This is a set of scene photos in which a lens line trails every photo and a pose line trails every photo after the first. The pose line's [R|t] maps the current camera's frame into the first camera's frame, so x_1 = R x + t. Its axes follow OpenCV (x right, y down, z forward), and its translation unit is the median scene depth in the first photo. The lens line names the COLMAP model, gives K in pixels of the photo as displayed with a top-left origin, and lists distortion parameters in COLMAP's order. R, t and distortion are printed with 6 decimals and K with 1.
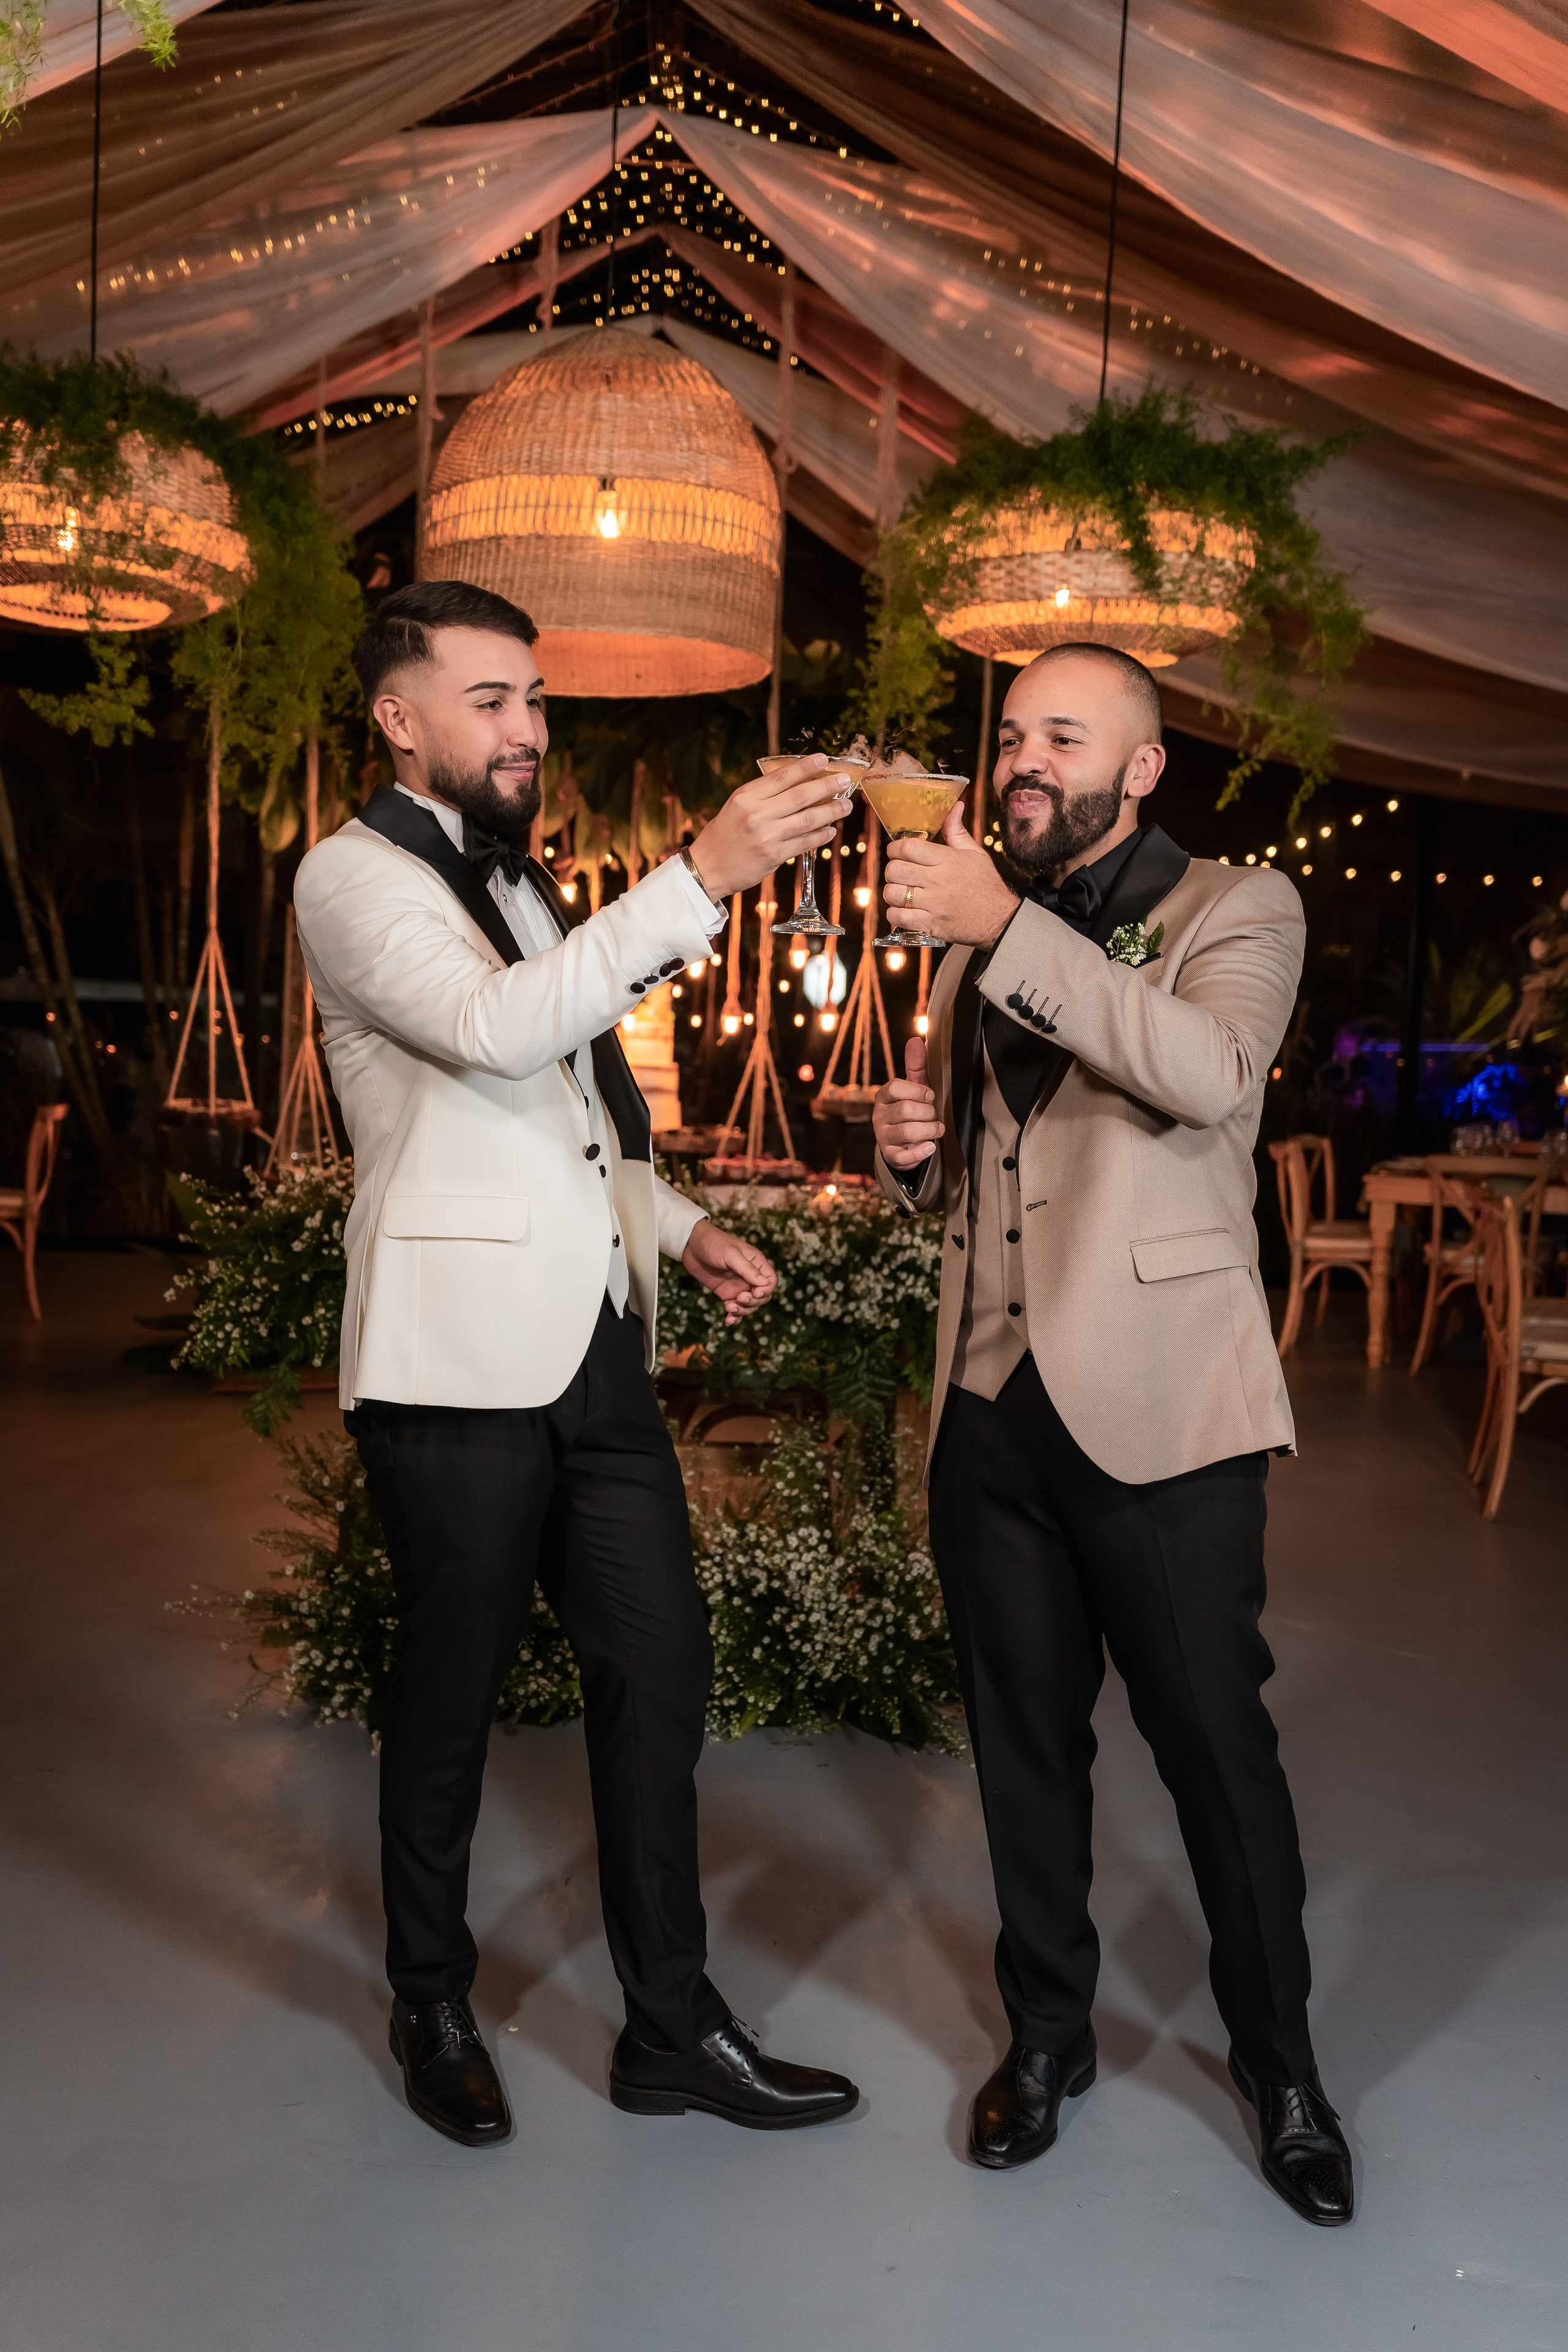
lens RADIAL K [[2032.1, 0, 720.6], [0, 2032.1, 1198.5], [0, 0, 1]] dist [0.012479, 0.003212]
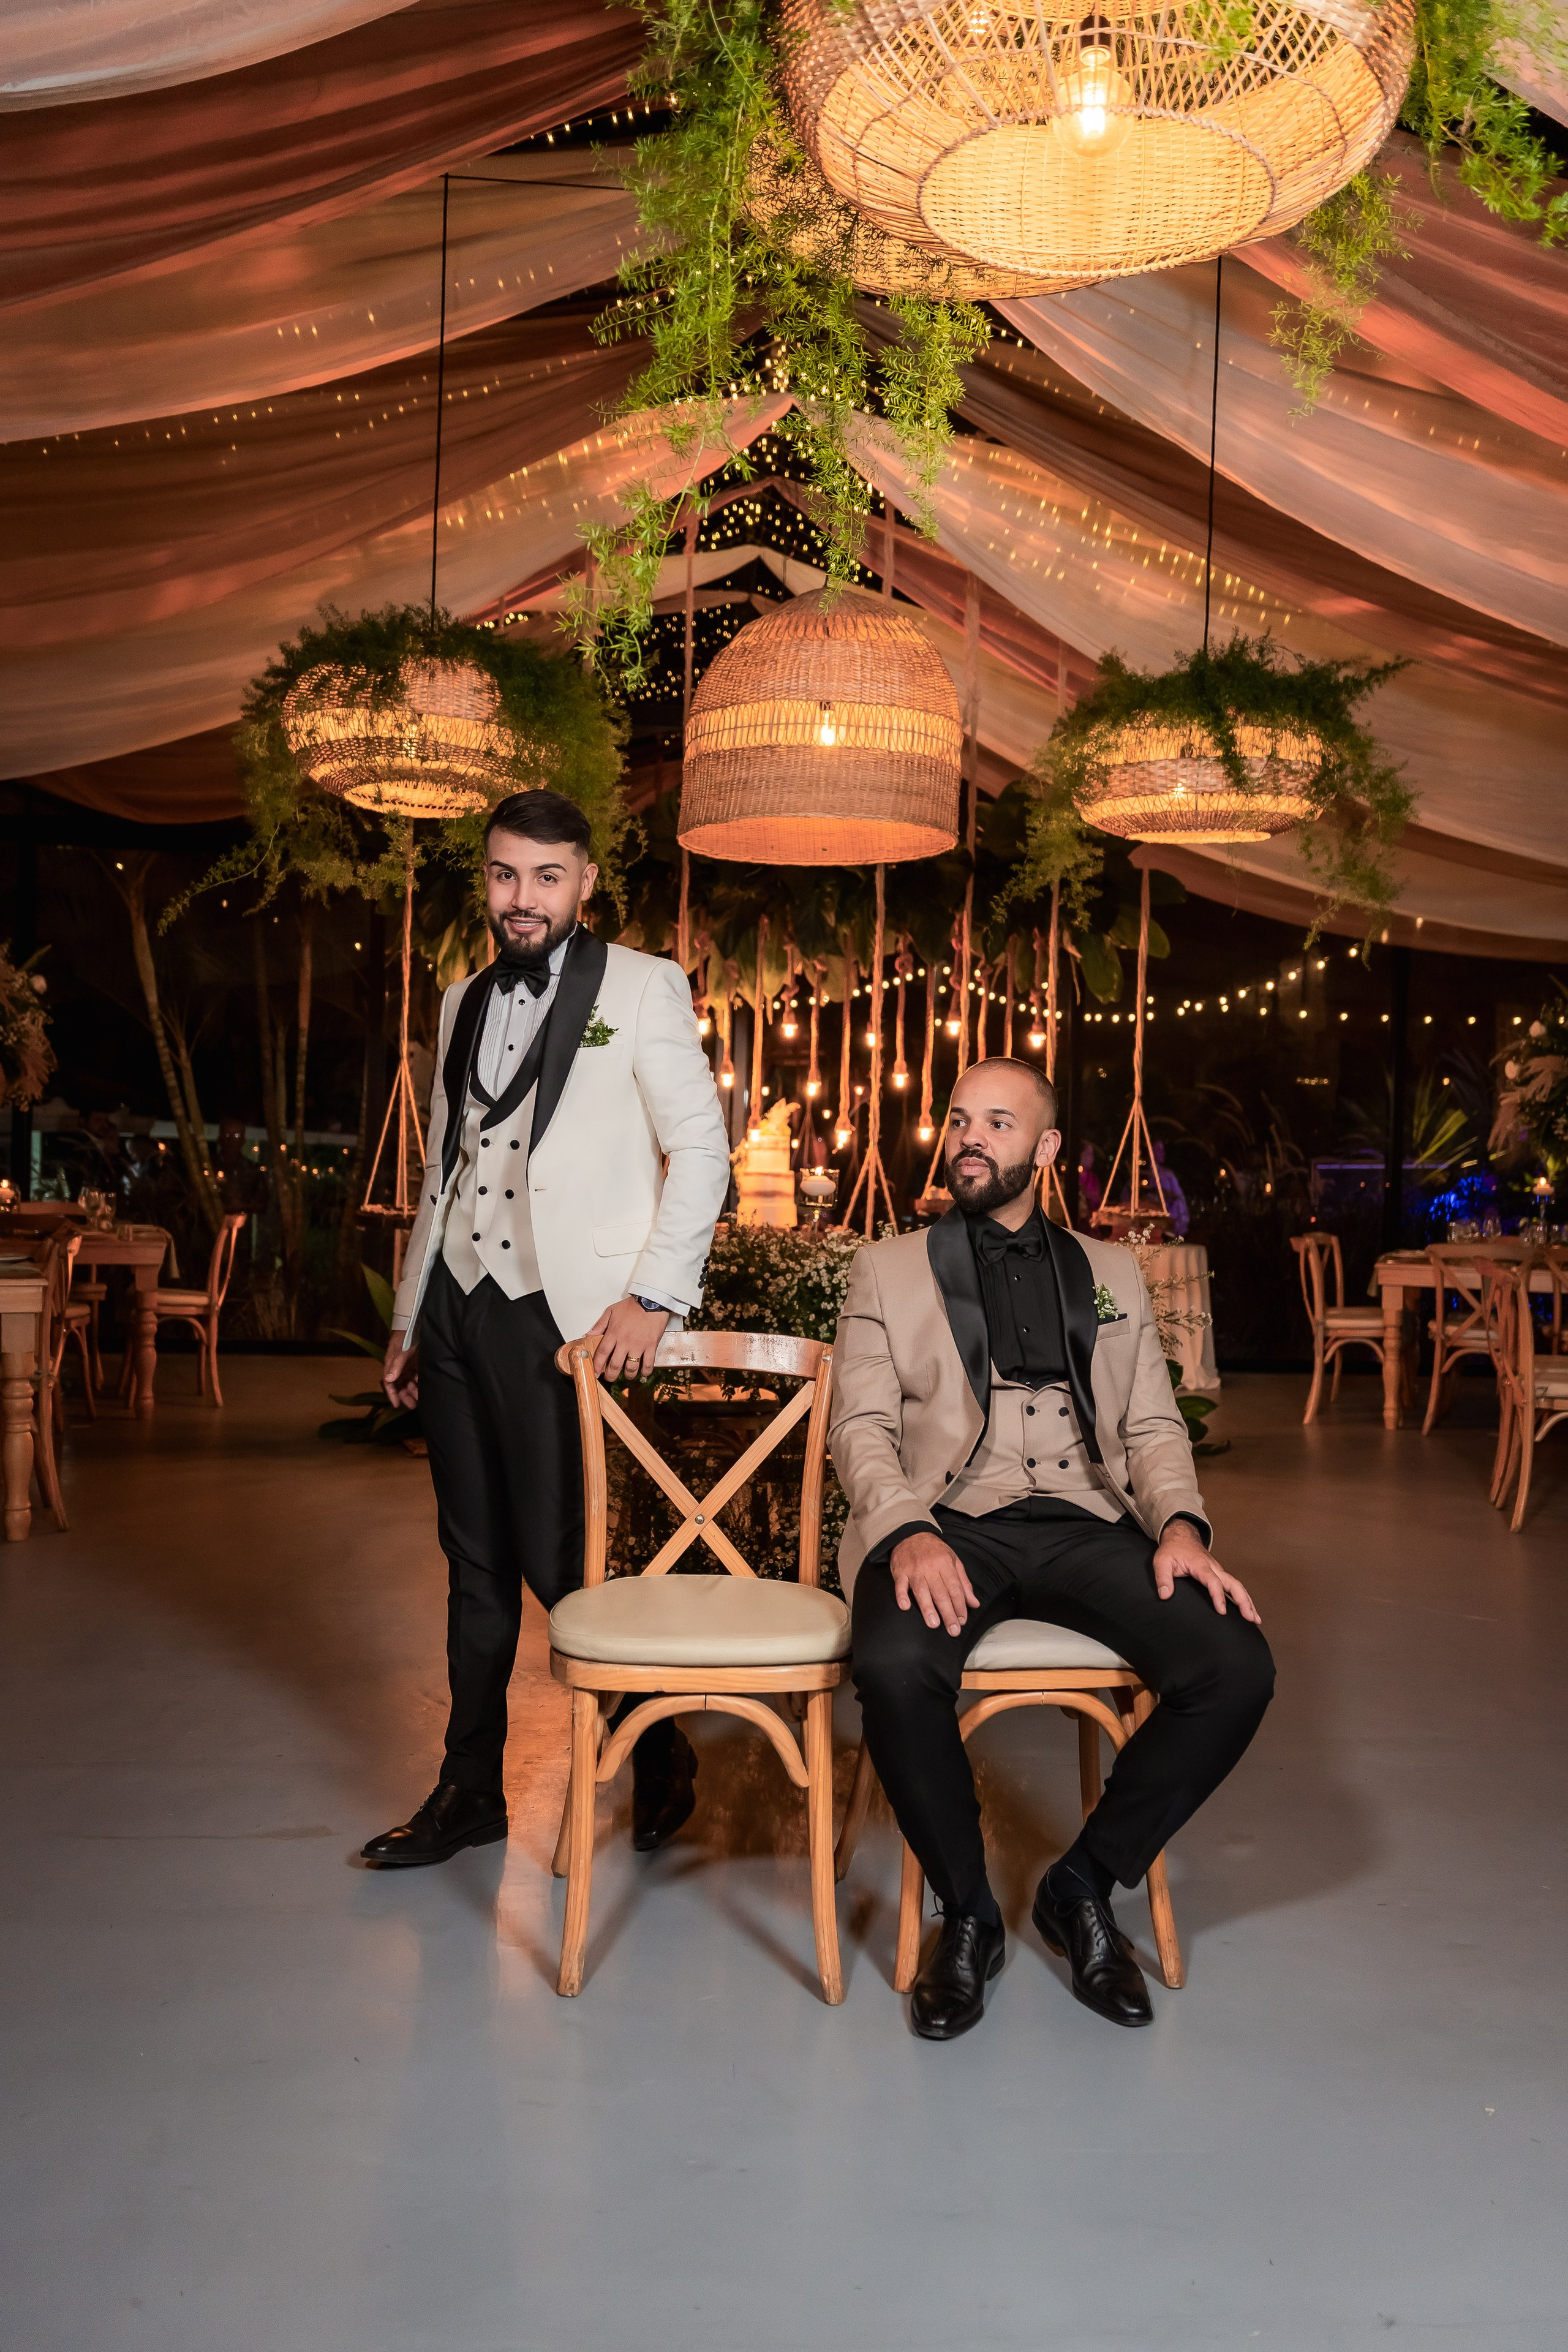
lens RADIAL K [[2032.1, 0, 737.3], [0, 2032.1, 1169.1], [0, 0, 1]] dist [0.012479, 0.003212]
pose [[0.998679, -0.008865, 0.050614, -0.144157], [0.013290, 0.996052, -0.087776, 0.043473], [-0.049636, 0.088332, 0.994854, -0.198766]]
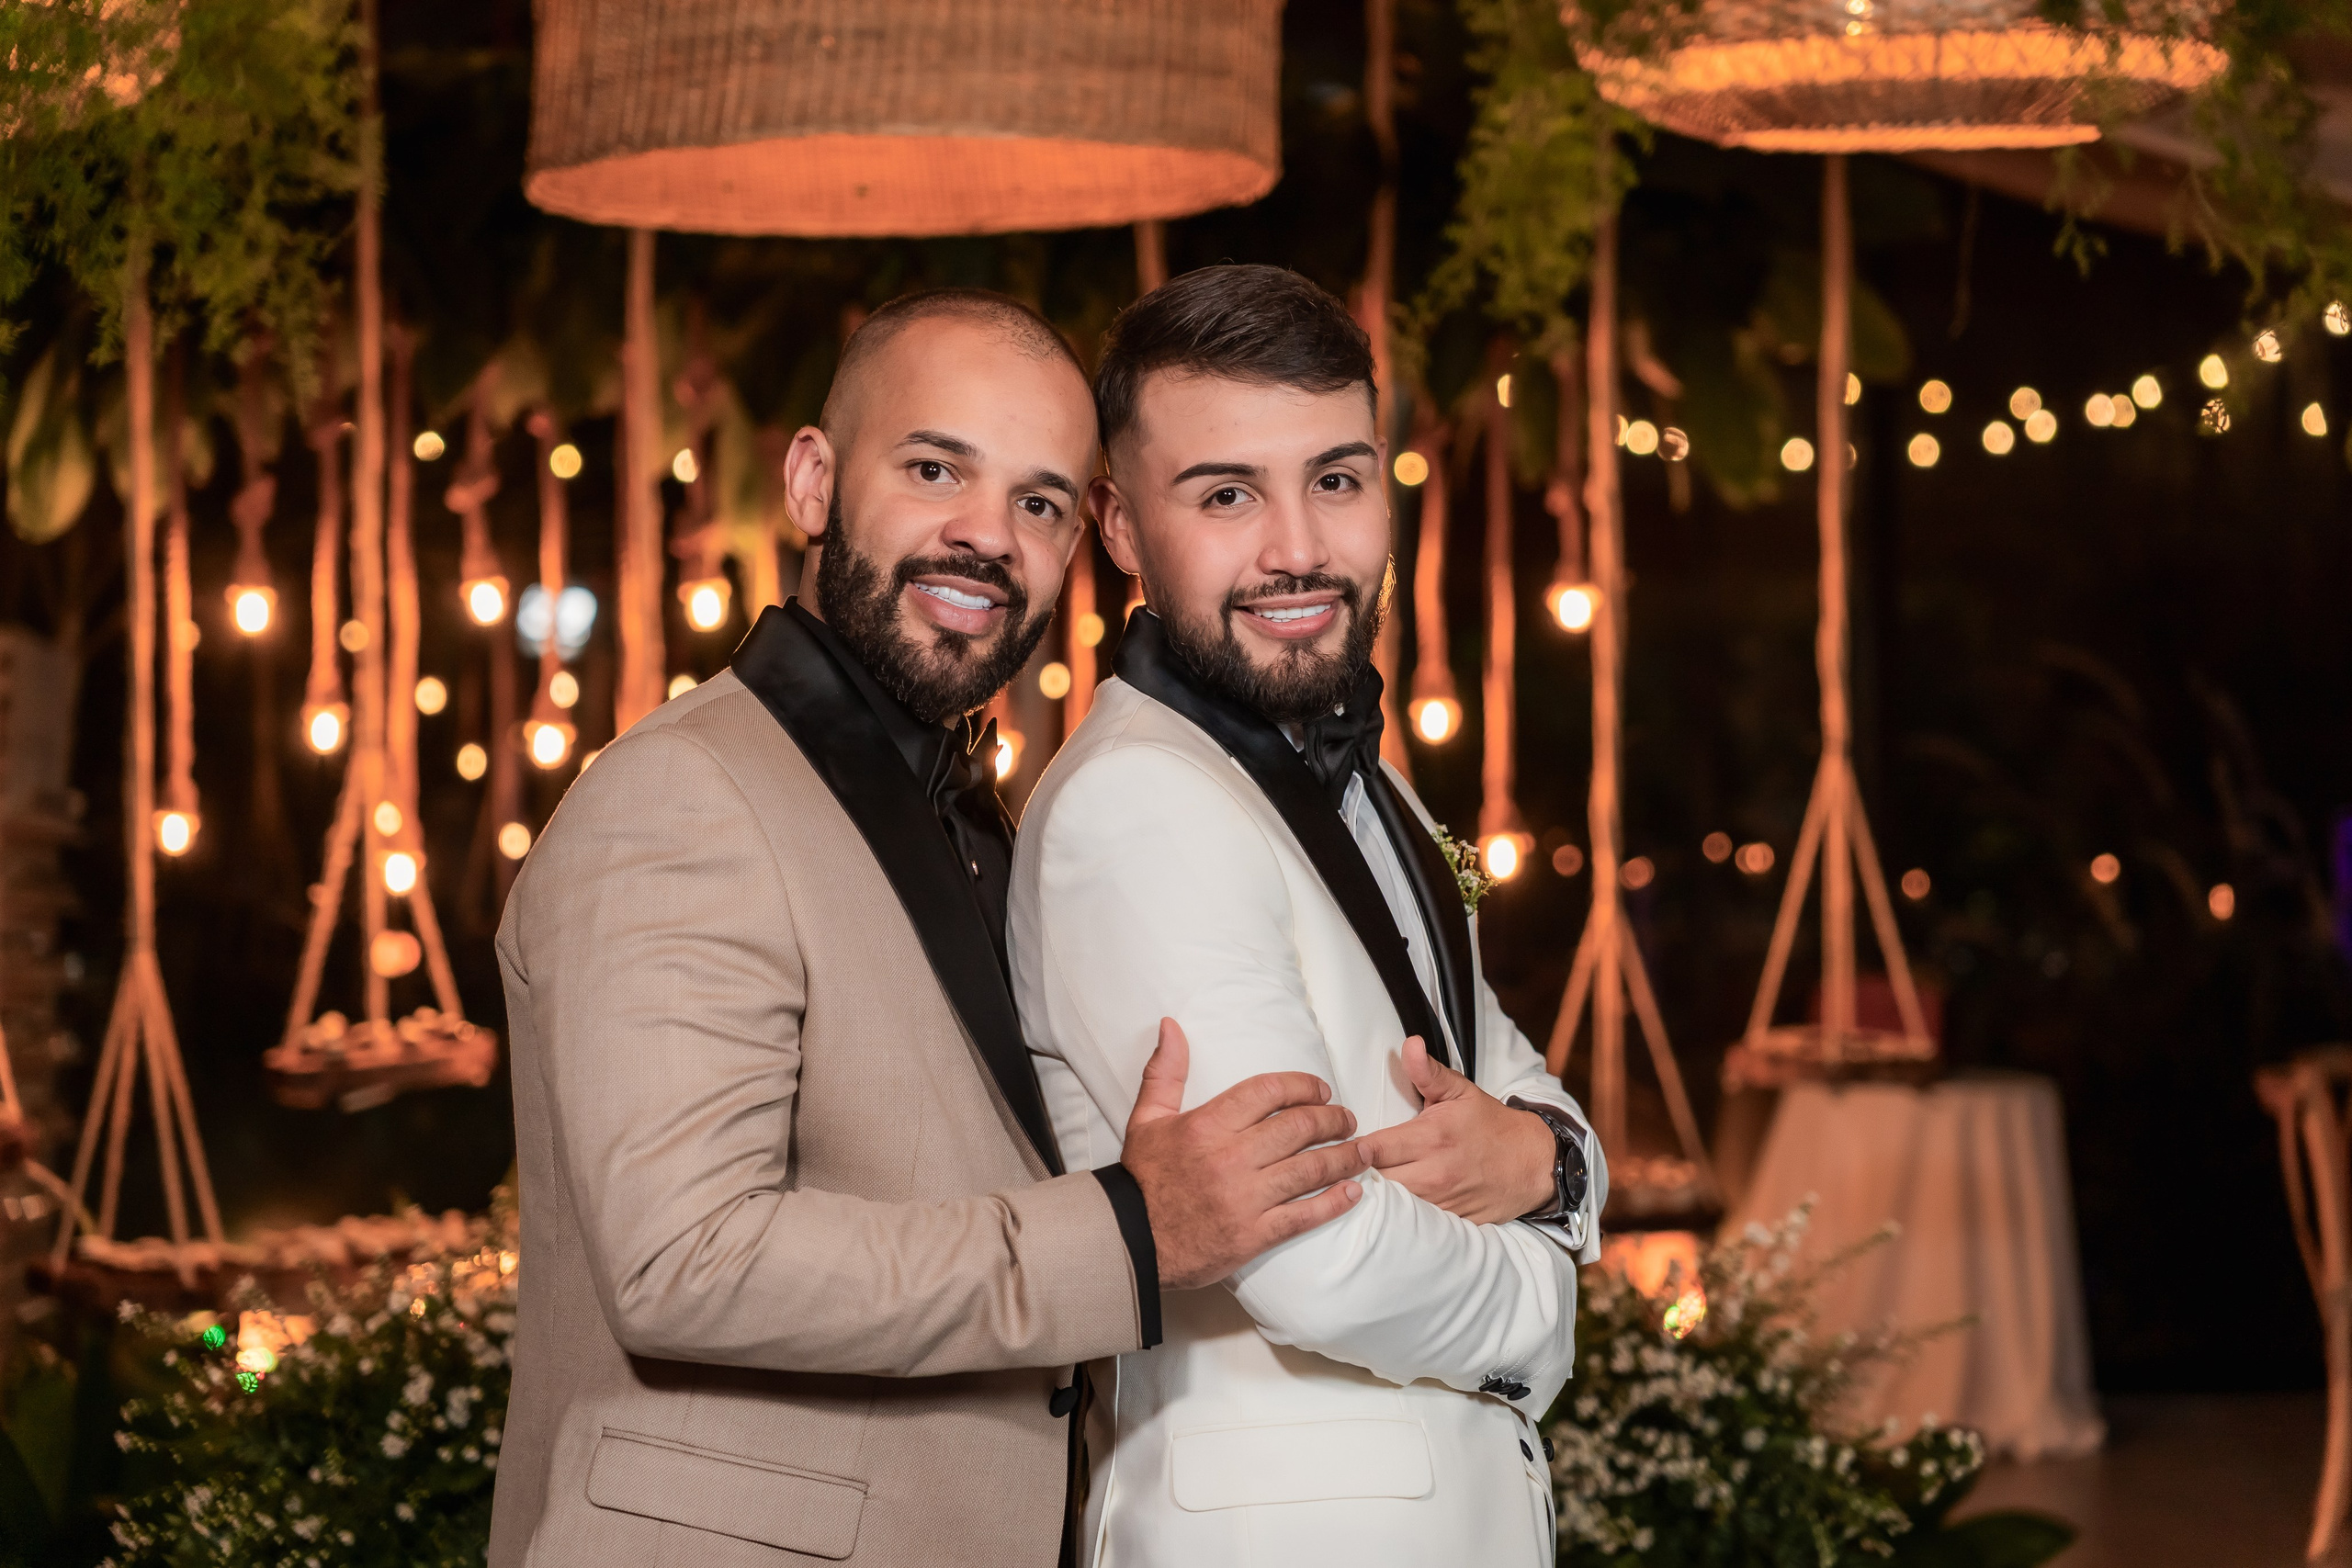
lens RADIAL K [[4972.6, 0, 1133.1], [0, 4972.6, 779.0], [0, 0, 1]] dist [0.125272, 0.000000]
pose [[0.996074, -0.044812, 0.076350, -0.084518], [0.051131, 0.995242, -0.082937, -0.018490], [-0.072270, 0.086515, 0.993626, -0.130461]]
